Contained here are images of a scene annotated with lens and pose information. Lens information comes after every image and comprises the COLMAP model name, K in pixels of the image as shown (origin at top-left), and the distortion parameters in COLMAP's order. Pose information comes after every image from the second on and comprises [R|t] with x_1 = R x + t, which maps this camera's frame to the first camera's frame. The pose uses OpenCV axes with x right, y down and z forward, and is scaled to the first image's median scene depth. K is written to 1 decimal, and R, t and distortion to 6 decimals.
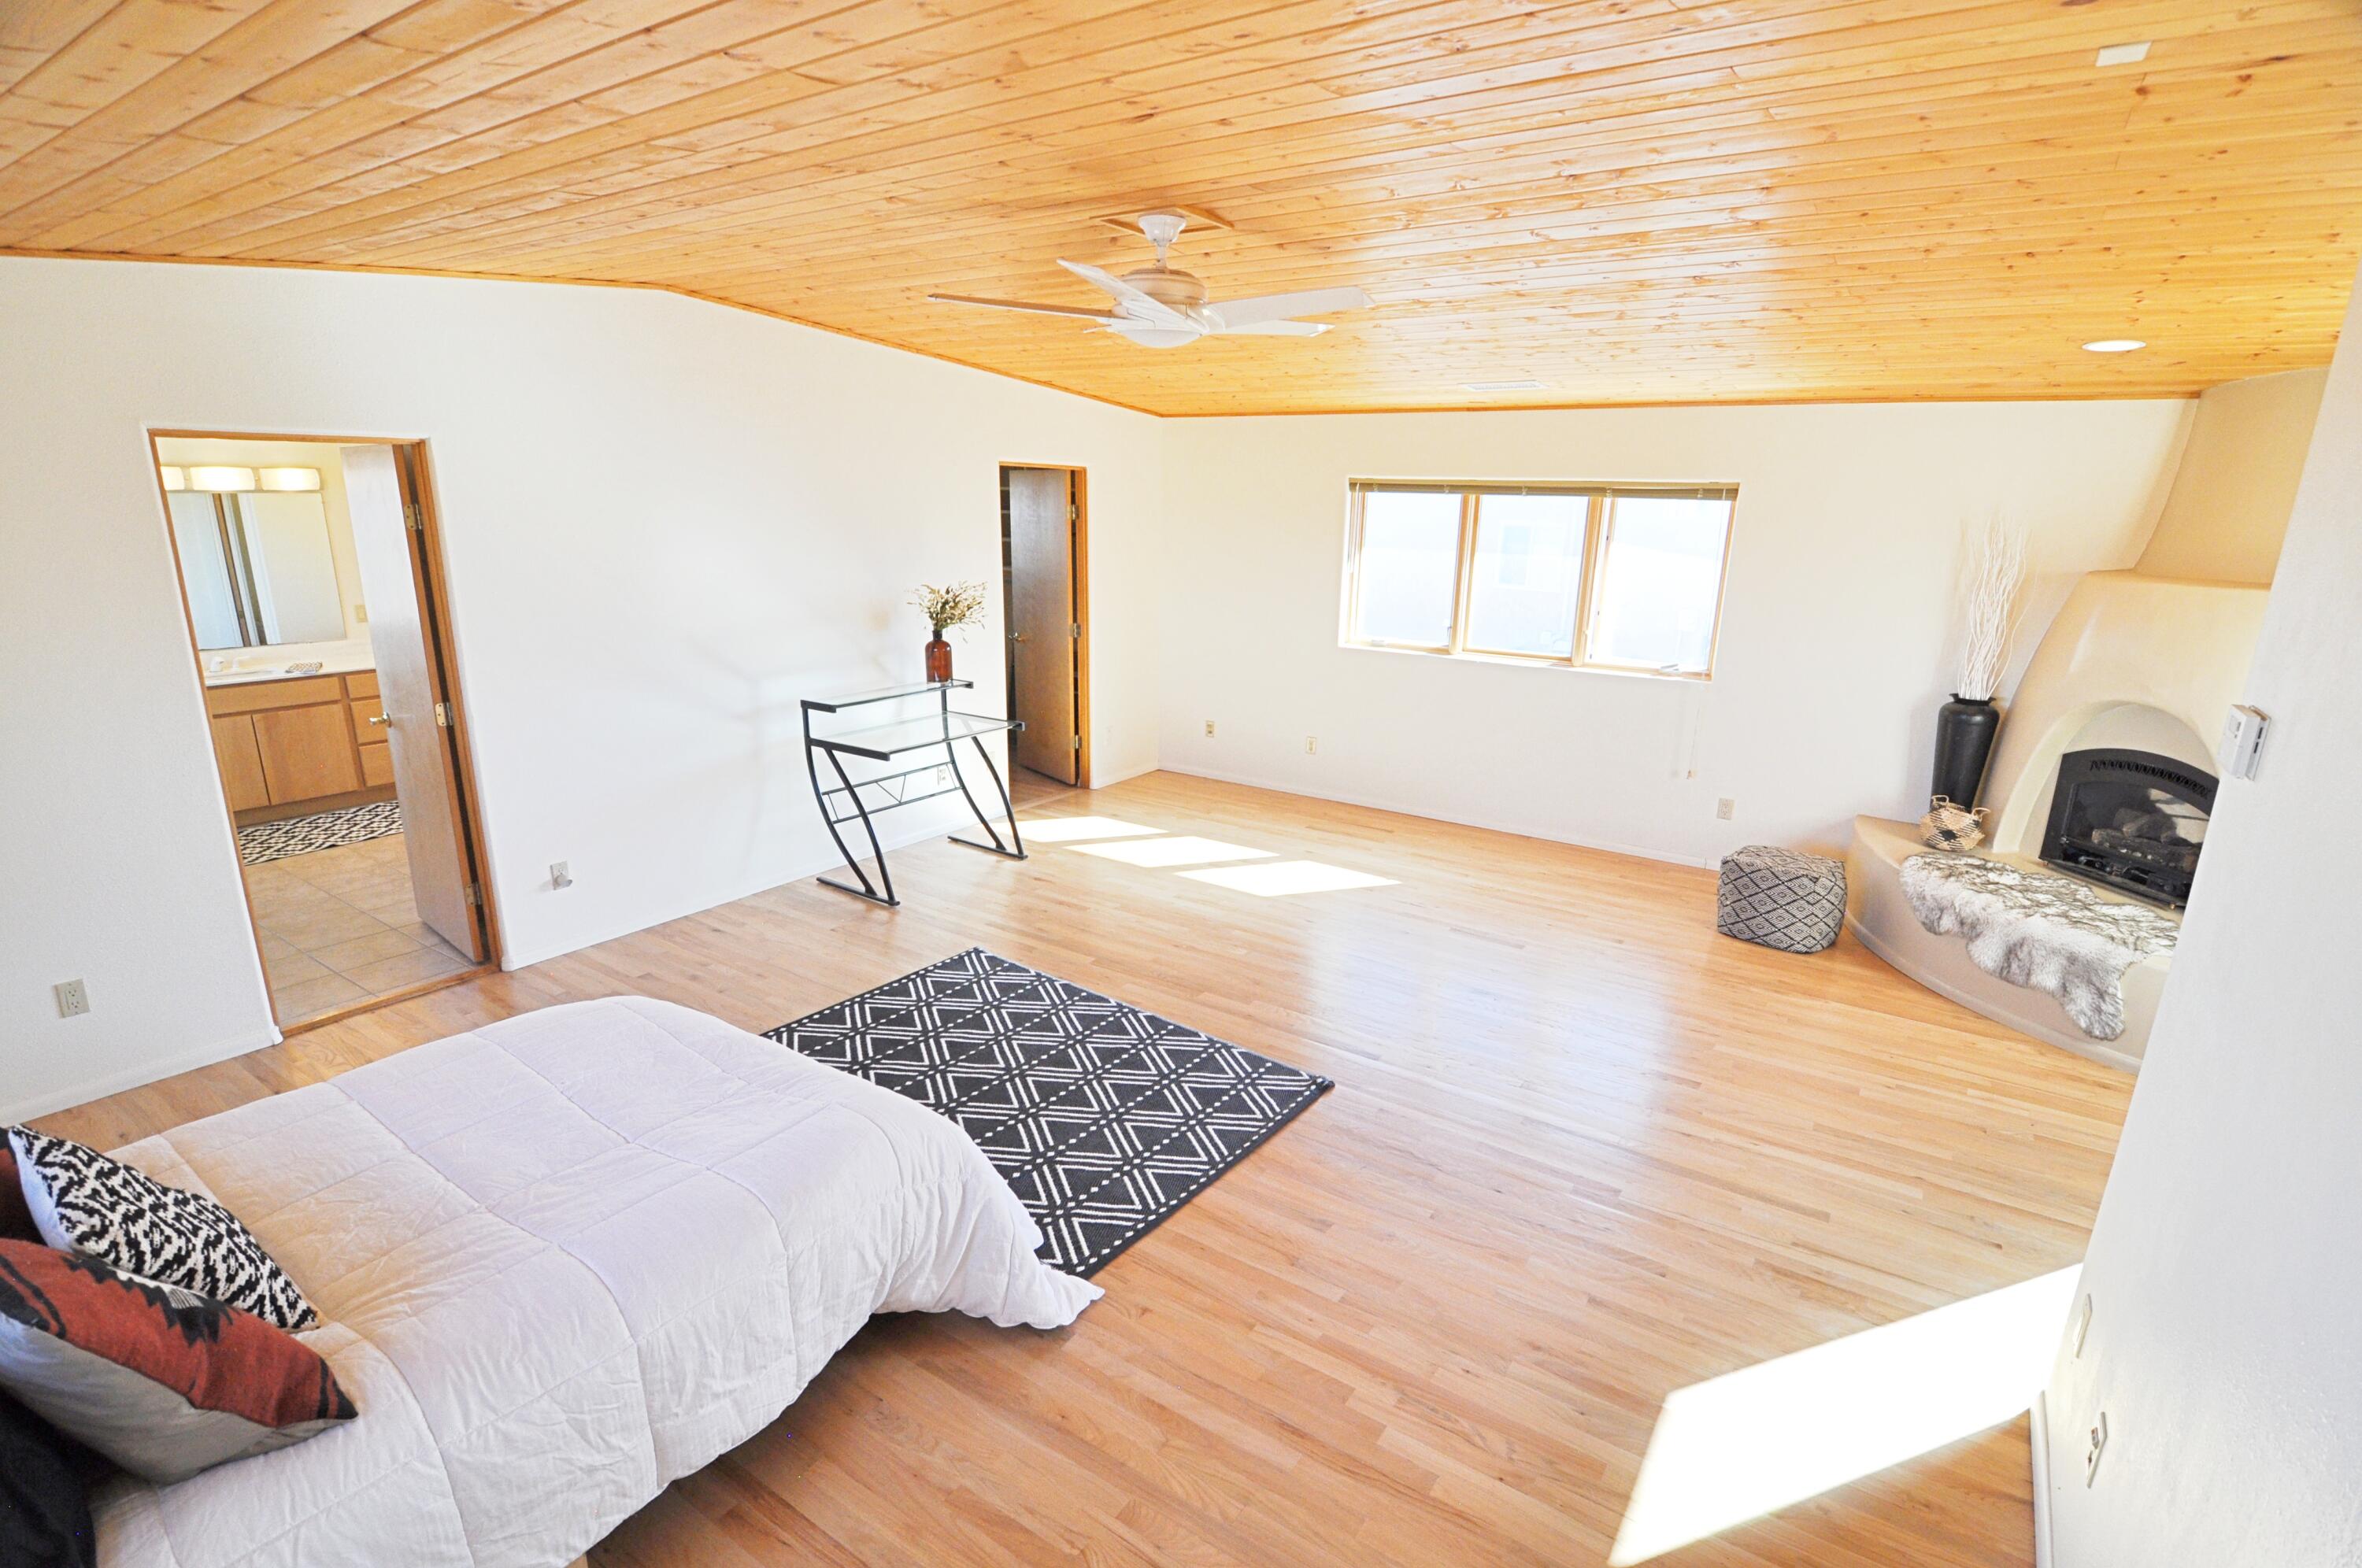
lens RADIAL K [[1140.9, 0, 1178.9], [0, 1140.9, 797.4], [0, 0, 1]] dist [0.001085, -0.018711]
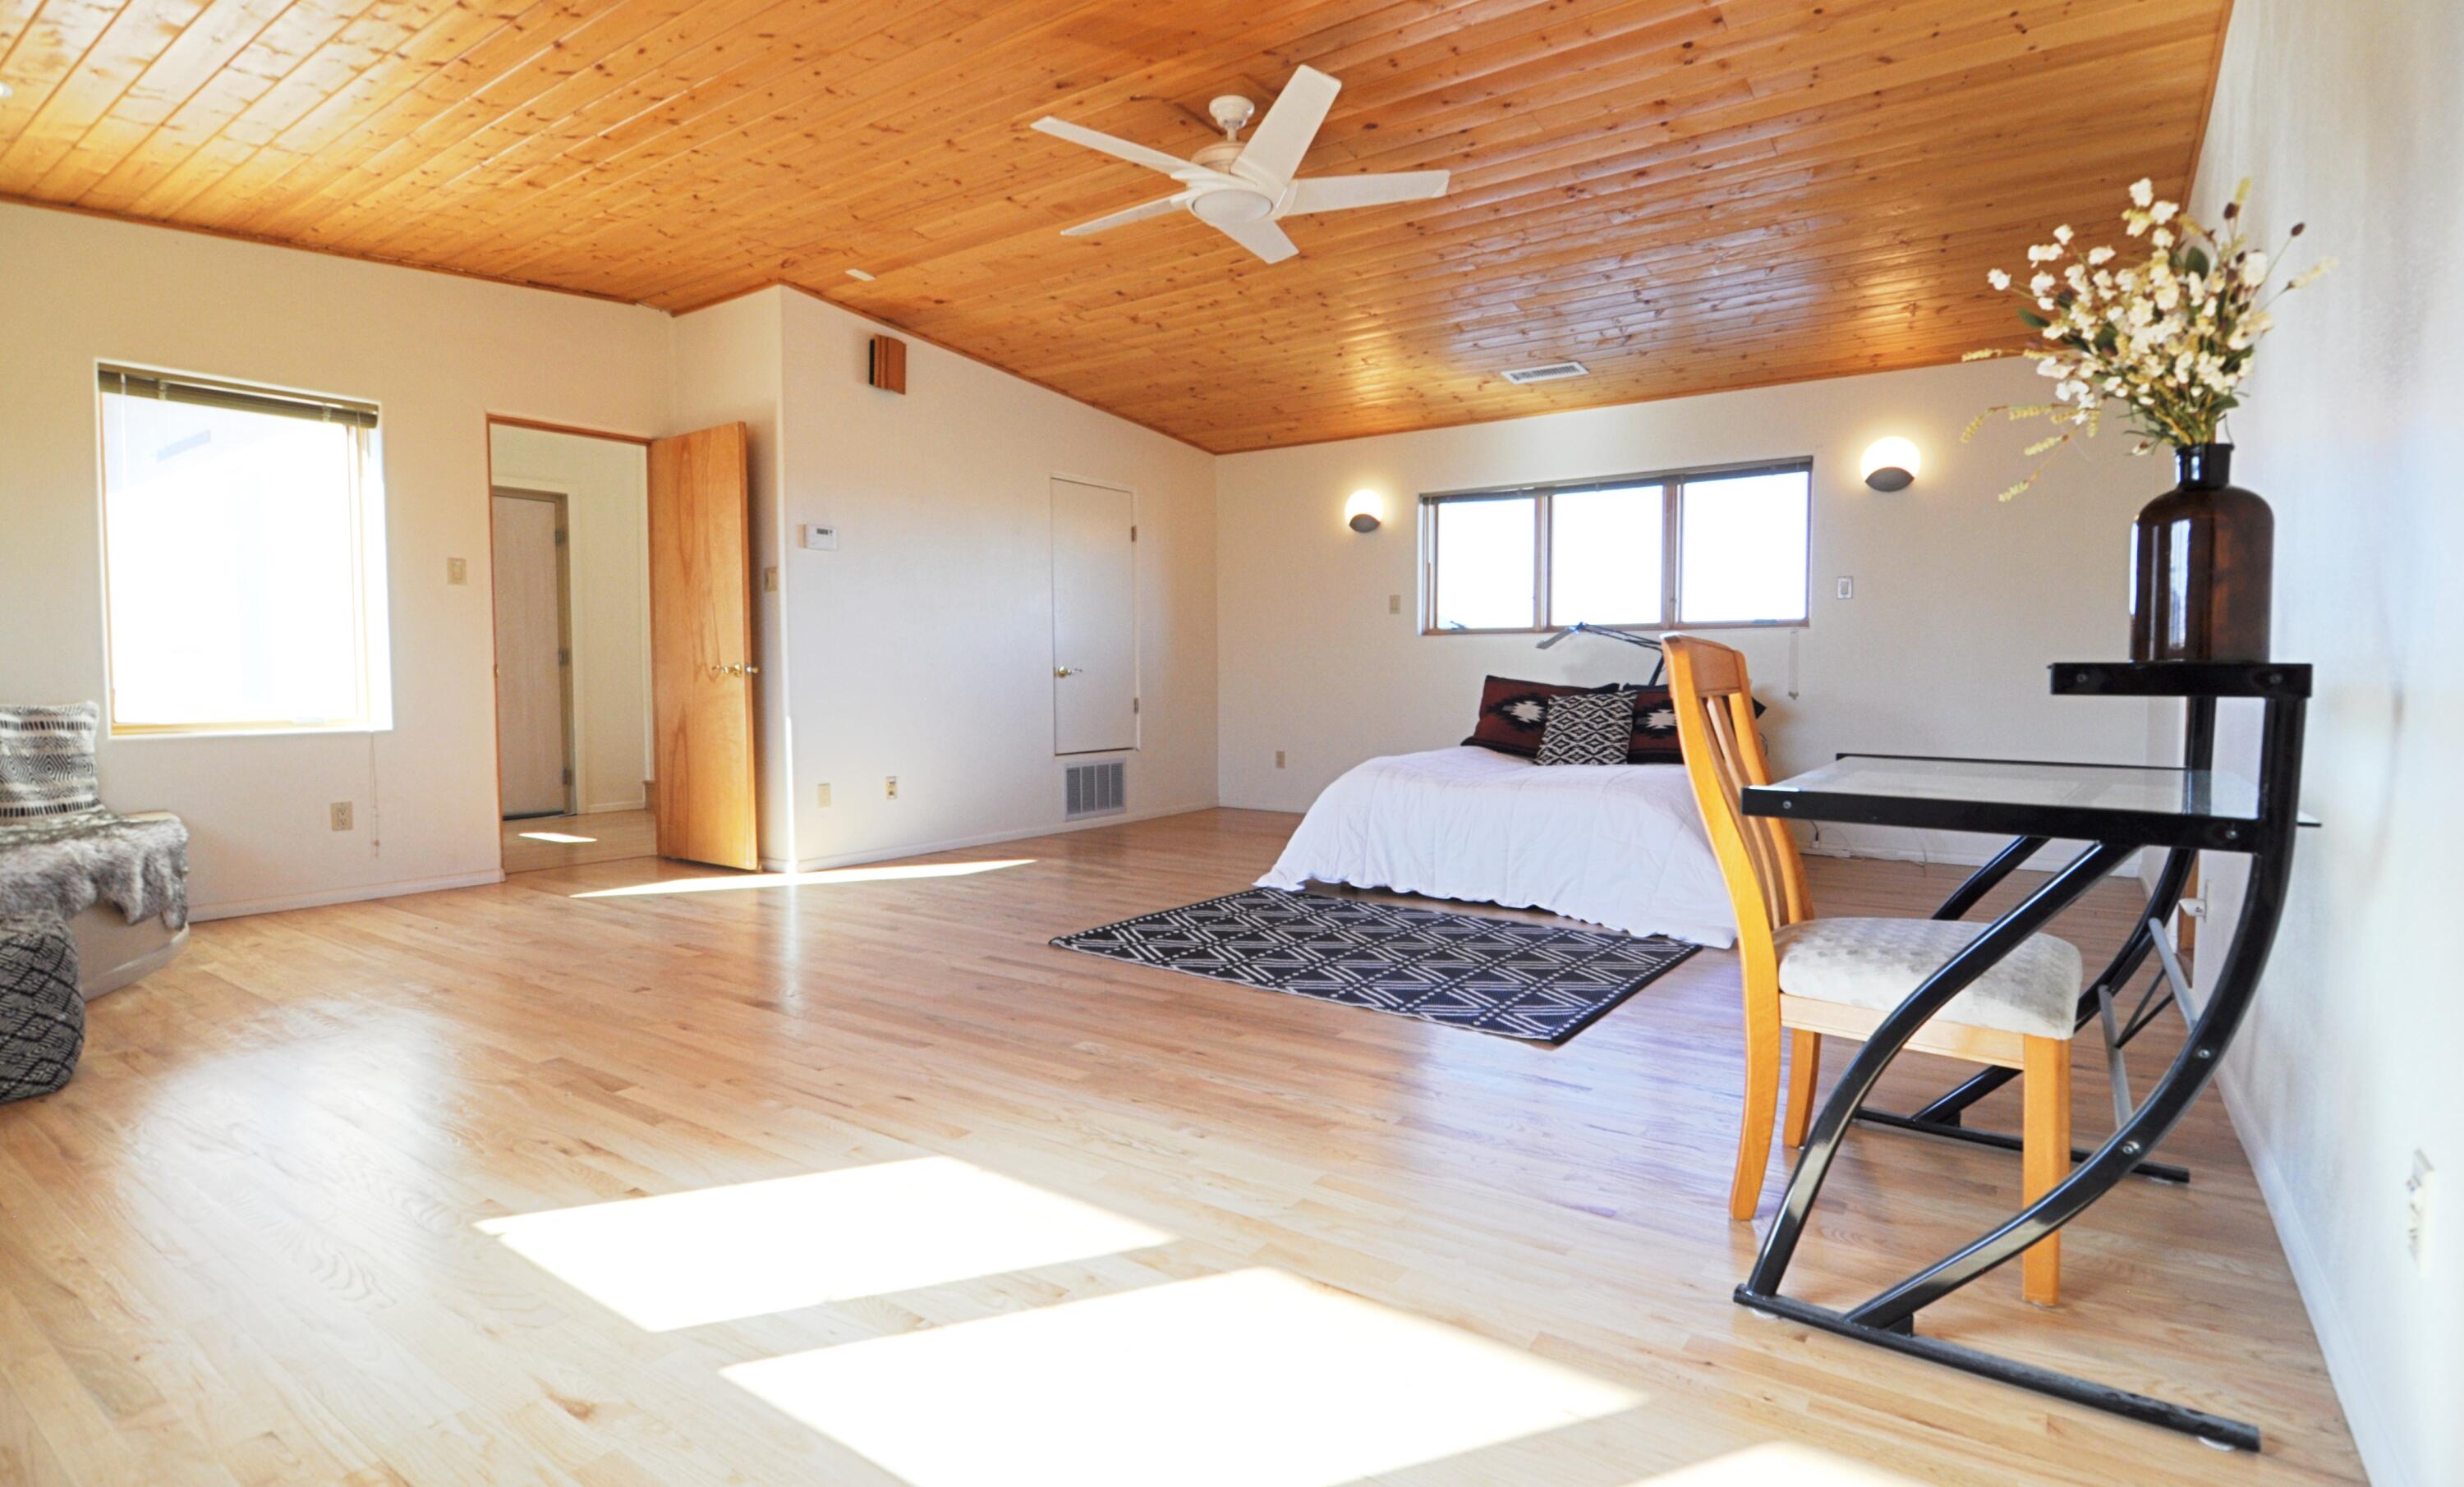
lens RADIAL K [[1185.4, 0, 1241.1], [0, 1185.4, 727.0], [0, 0, 1]] dist [-0.007880, -0.008633]
pose [[-0.999891, -0.013903, -0.004985, -0.017874], [-0.014760, 0.952358, 0.304624, -0.186344], [0.000512, 0.304664, -0.952460, 1.453518]]
